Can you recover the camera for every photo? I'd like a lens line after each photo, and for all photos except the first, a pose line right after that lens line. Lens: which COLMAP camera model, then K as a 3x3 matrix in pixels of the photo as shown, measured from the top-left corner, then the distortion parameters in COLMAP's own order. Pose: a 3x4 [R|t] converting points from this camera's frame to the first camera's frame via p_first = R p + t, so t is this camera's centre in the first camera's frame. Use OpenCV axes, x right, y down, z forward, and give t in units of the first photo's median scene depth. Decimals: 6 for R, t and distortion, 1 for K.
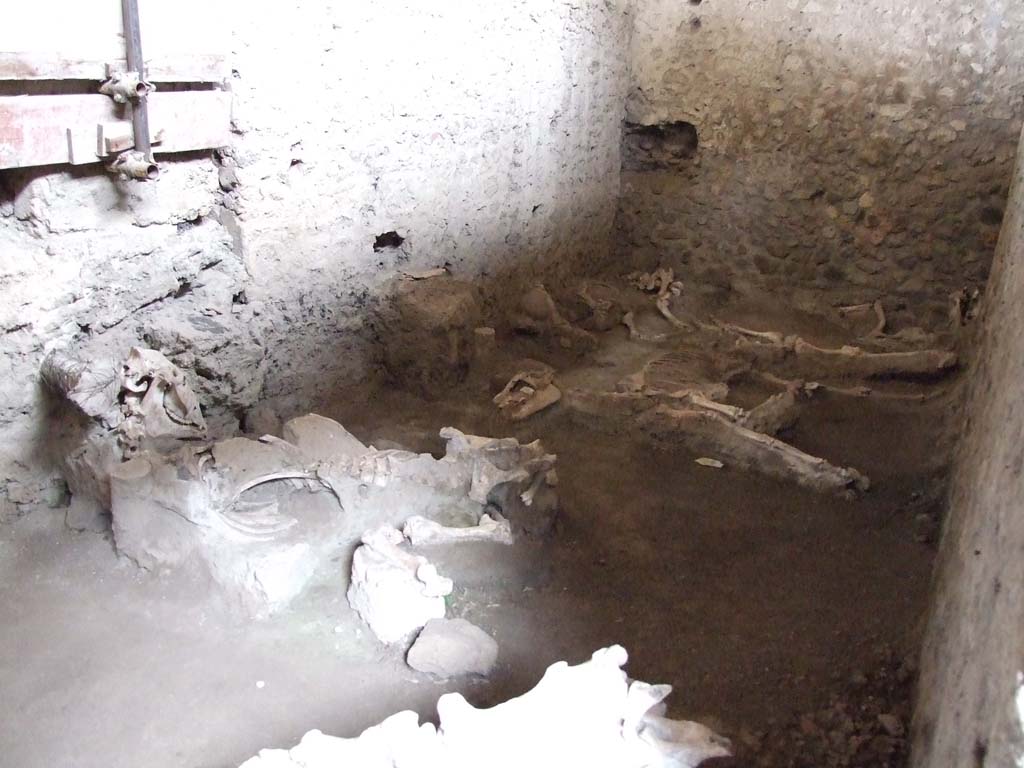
lens RADIAL K [[927.8, 0, 509.8], [0, 927.8, 385.7], [0, 0, 1]] dist [-0.000735, 0.020090]
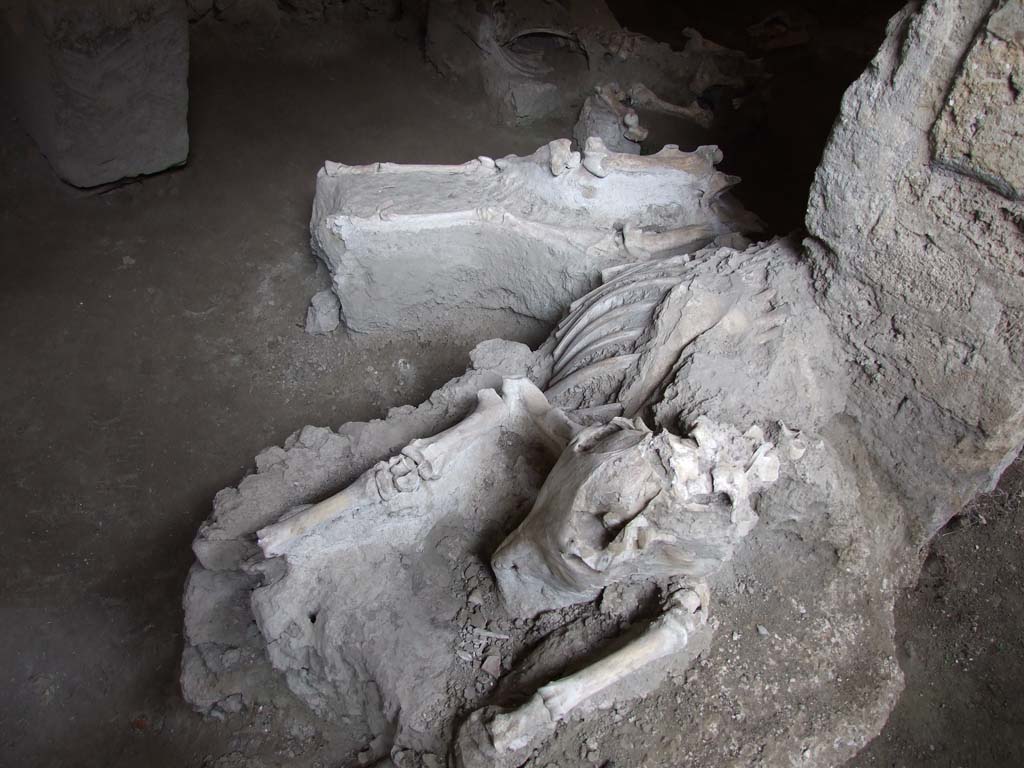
lens RADIAL K [[800.8, 0, 515.3], [0, 800.8, 383.6], [0, 0, 1]] dist [-0.048042, 0.006331]
pose [[0.923082, 0.323362, -0.208224, 0.096080], [-0.211021, 0.878451, 0.428712, 0.065762], [0.321544, -0.351796, 0.879118, -0.153991]]
